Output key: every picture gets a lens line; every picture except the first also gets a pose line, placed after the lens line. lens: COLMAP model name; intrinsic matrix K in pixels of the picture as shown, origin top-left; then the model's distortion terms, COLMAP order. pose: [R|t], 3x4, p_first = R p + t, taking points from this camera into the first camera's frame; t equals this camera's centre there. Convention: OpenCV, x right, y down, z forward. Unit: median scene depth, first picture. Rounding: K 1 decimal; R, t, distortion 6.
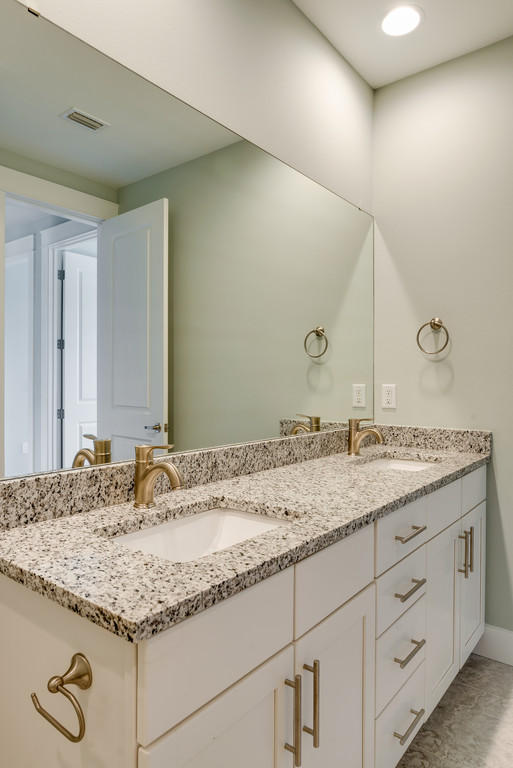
lens RADIAL K [[487.9, 0, 259.5], [0, 487.9, 383.6], [0, 0, 1]] dist [-0.019316, 0.005222]
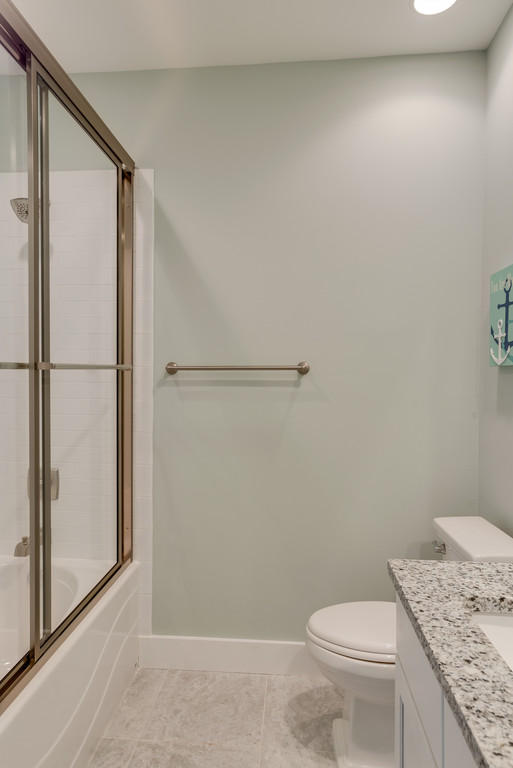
lens RADIAL K [[487.9, 0, 256.2], [0, 487.9, 379.7], [0, 0, 1]] dist [-0.019316, 0.005222]
pose [[-0.832794, 0.008427, -0.553520, 0.852612], [-0.001079, 0.999858, 0.016846, -0.151457], [0.553583, 0.014626, -0.832666, 1.661893]]
